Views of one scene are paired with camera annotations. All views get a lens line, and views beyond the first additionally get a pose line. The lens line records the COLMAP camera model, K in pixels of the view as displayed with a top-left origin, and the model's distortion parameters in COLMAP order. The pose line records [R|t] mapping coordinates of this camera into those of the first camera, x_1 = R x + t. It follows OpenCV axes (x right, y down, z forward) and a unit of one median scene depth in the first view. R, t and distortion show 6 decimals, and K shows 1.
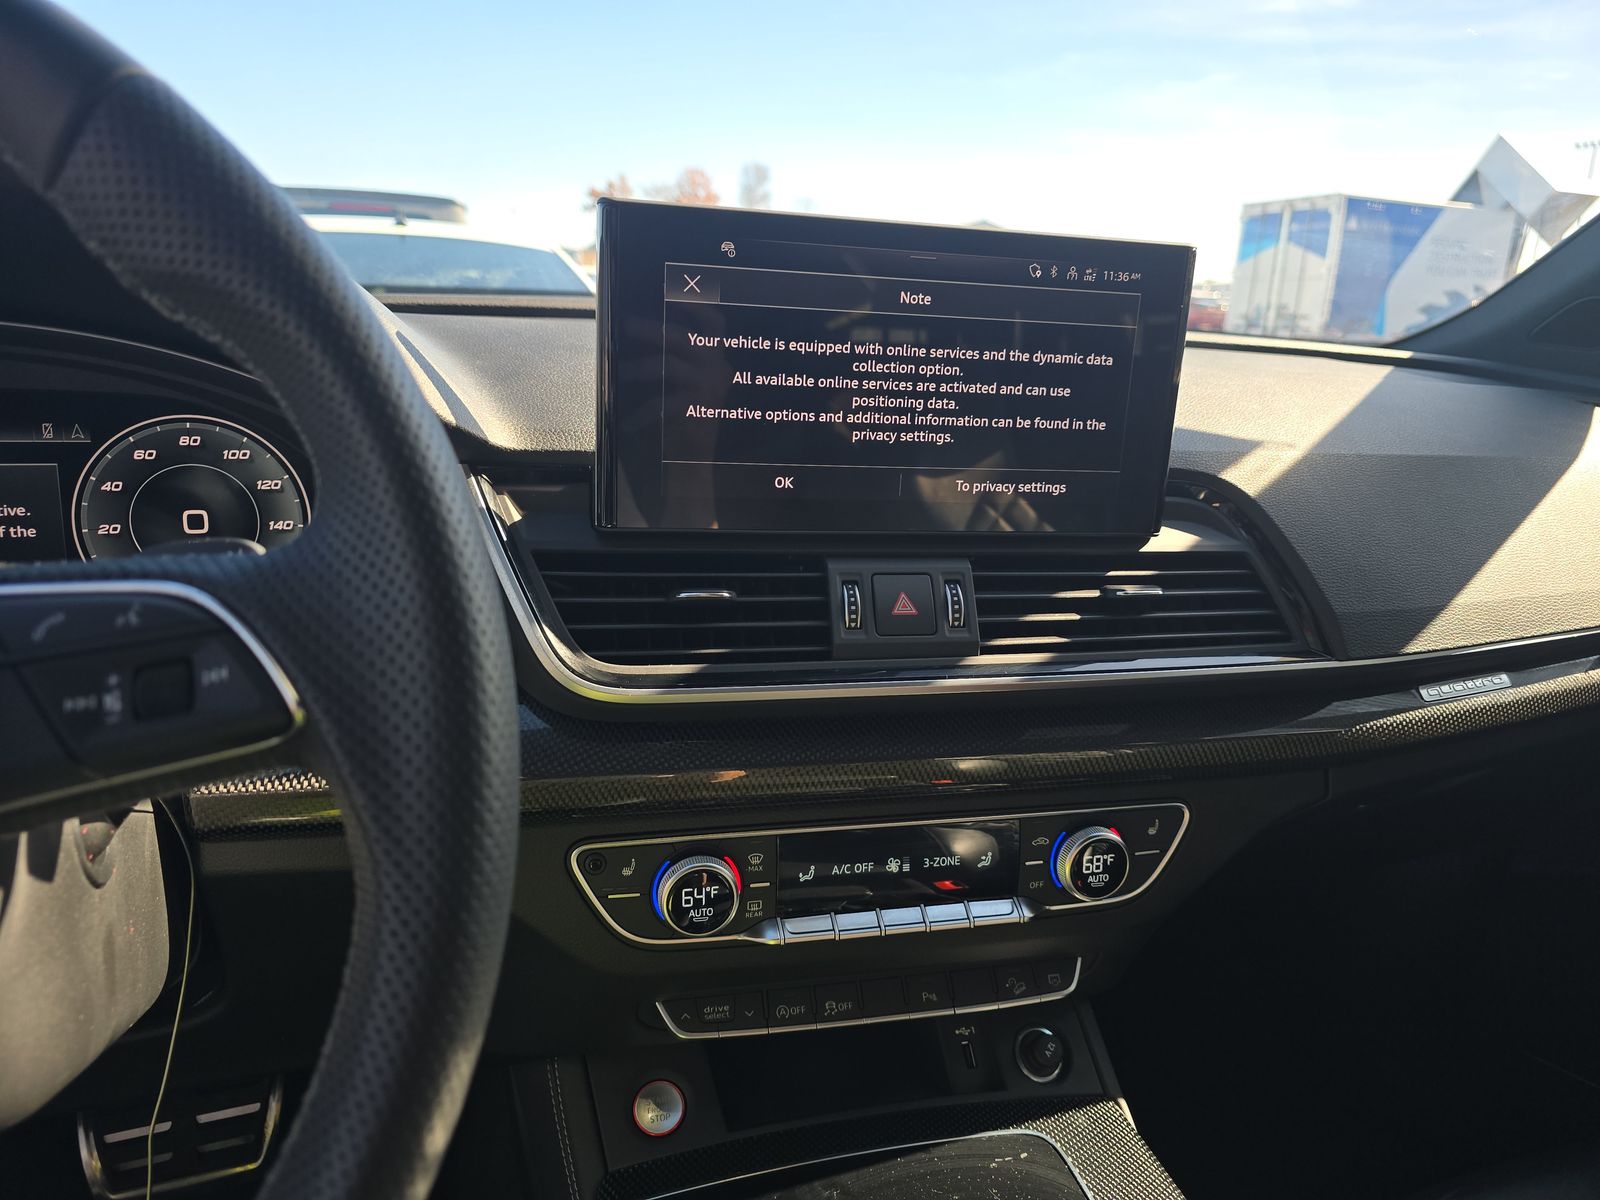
lens RADIAL K [[1071.8, 0, 798.2], [0, 1071.8, 605.6], [0, 0, 1]] dist [-0.004157, -0.022111]
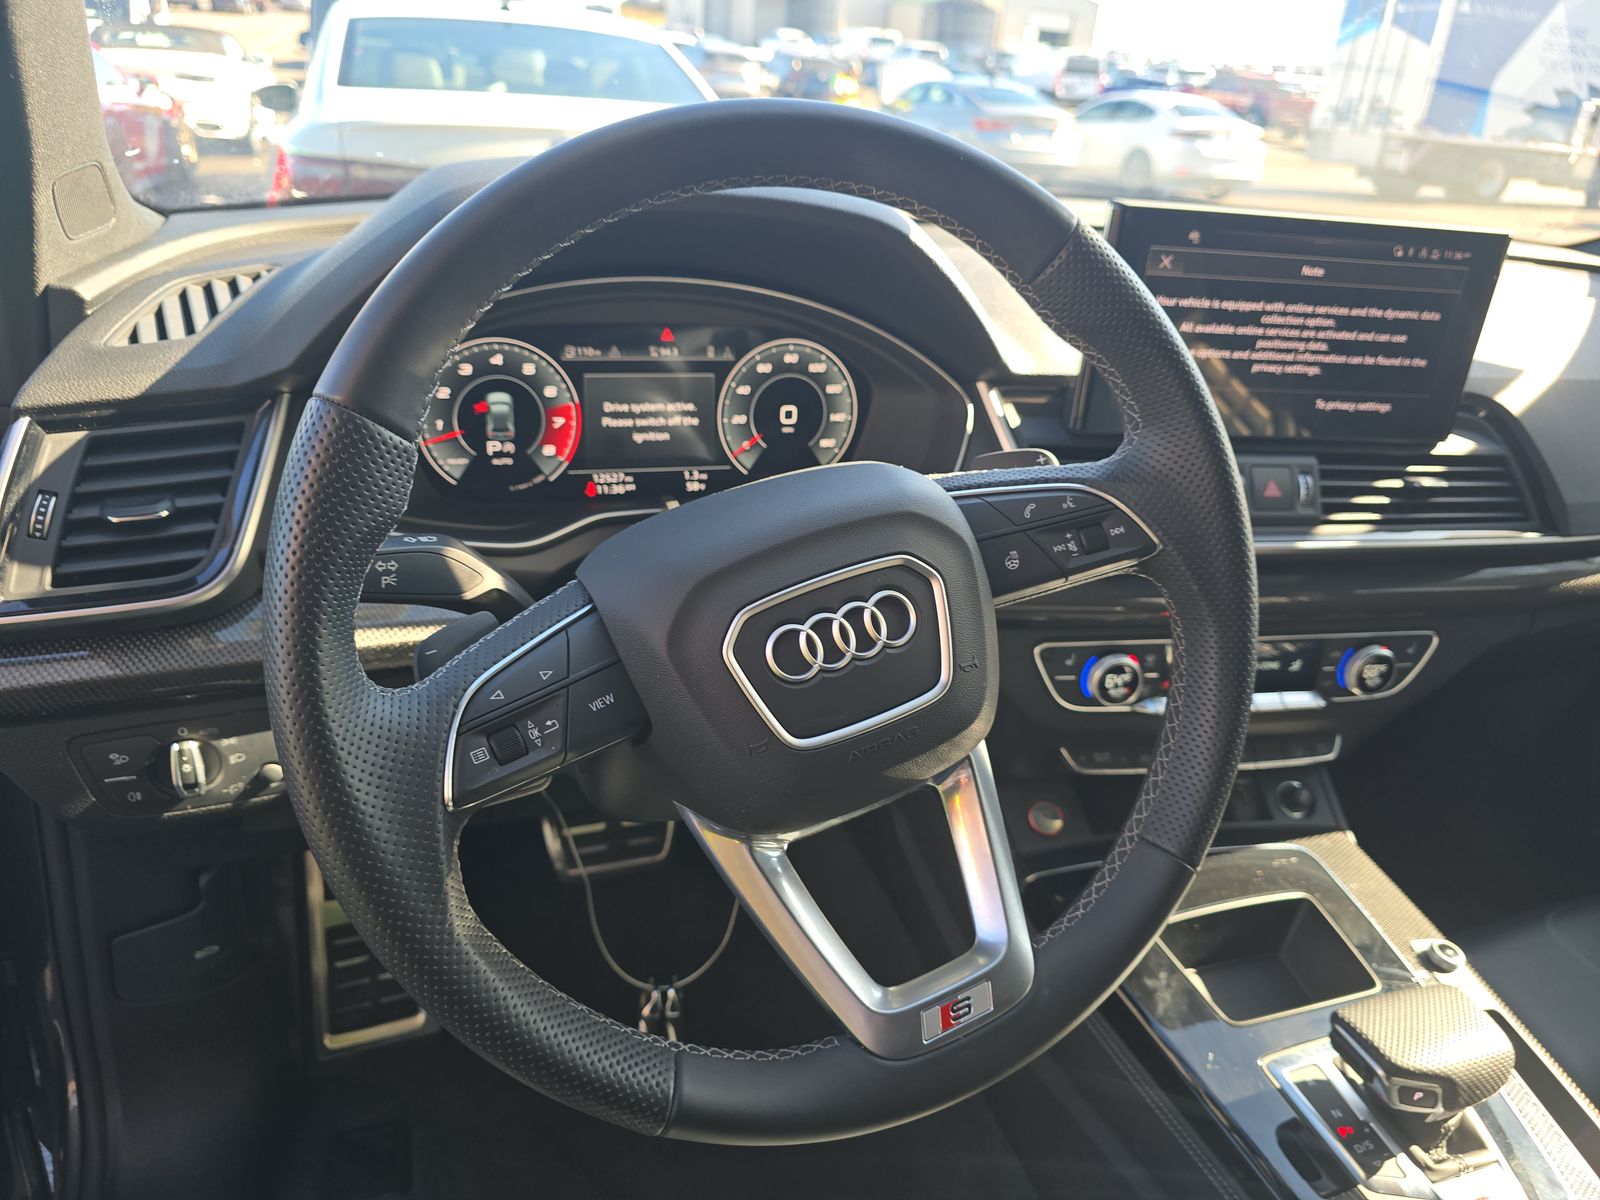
lens RADIAL K [[1071.8, 0, 793.3], [0, 1071.8, 603.3], [0, 0, 1]] dist [-0.004157, -0.022111]
pose [[0.998707, 0.040030, -0.031346, -0.490308], [-0.033644, 0.982567, 0.182842, -0.090295], [0.038119, -0.181550, 0.982643, -0.456348]]
